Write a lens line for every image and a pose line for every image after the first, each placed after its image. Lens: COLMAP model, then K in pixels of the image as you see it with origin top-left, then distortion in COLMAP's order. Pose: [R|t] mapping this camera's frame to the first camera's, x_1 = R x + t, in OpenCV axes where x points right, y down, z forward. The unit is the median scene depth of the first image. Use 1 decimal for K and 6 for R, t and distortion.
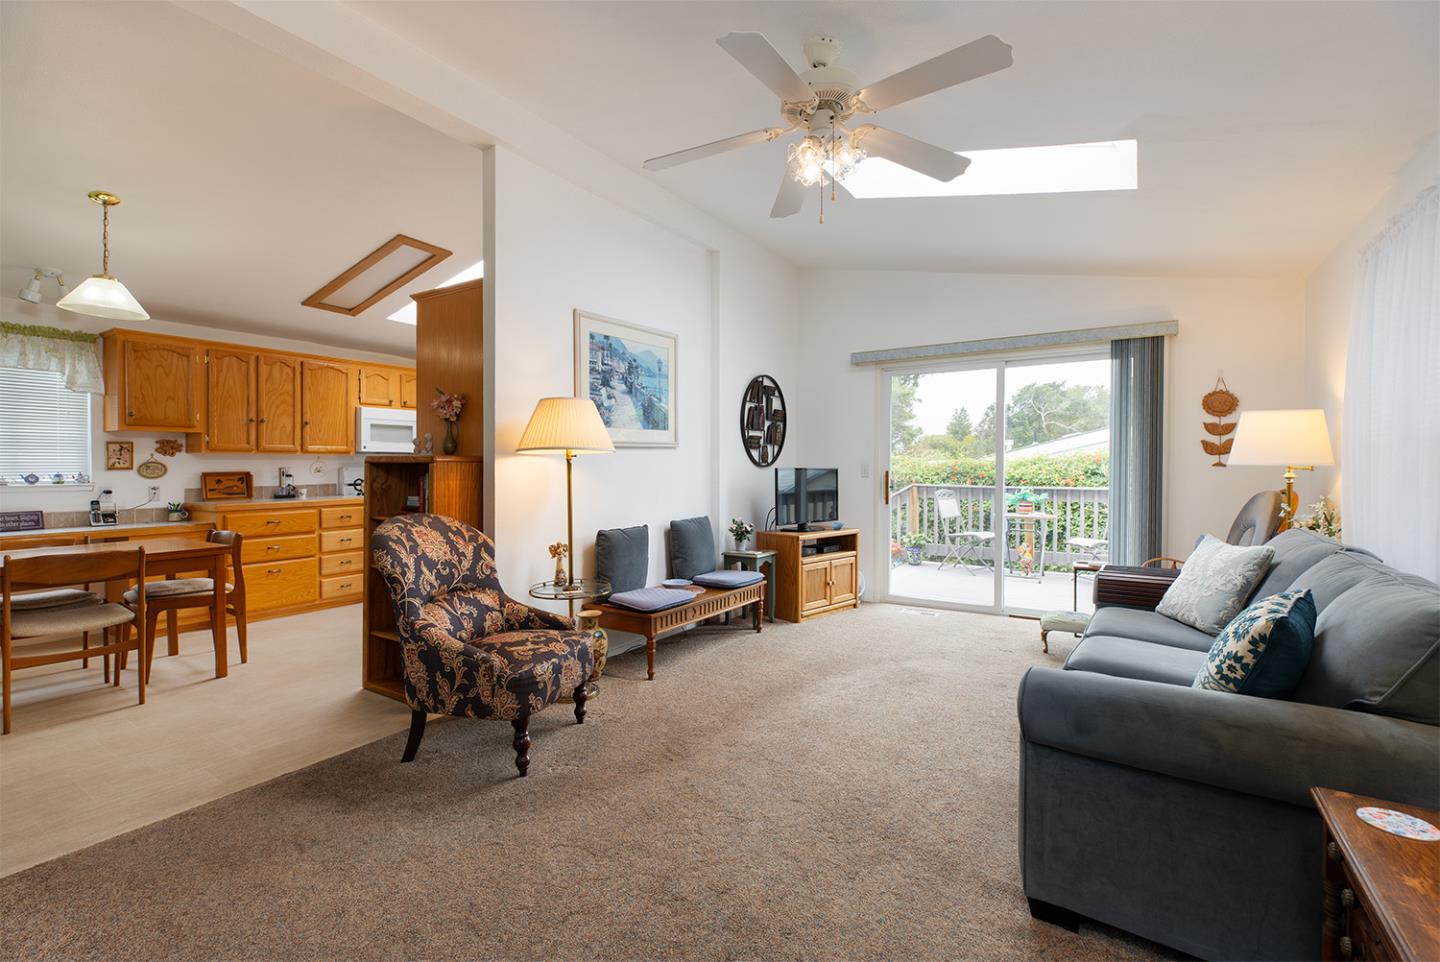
lens RADIAL K [[644.1, 0, 716.9], [0, 644.1, 475.4], [0, 0, 1]] dist [0.001656, -0.000833]
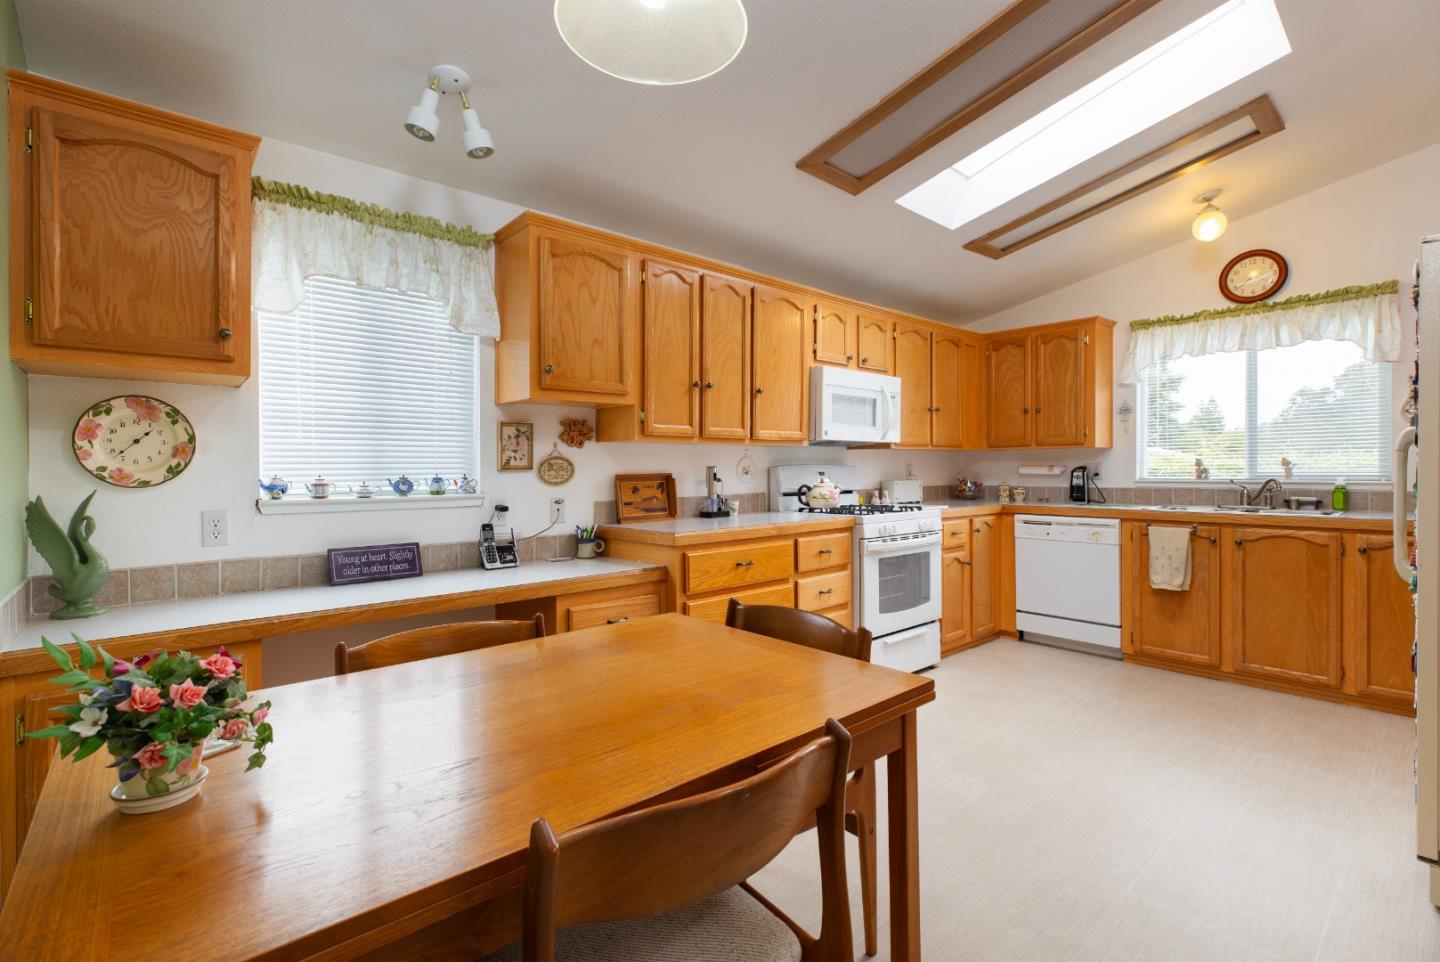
lens RADIAL K [[644.1, 0, 720.2], [0, 644.1, 472.6], [0, 0, 1]] dist [0.001656, -0.000833]
pose [[0.967733, -0.000163, -0.251979, -0.575448], [-0.001481, 0.999979, -0.006335, -0.002815], [0.251975, 0.006503, 0.967712, 0.461556]]
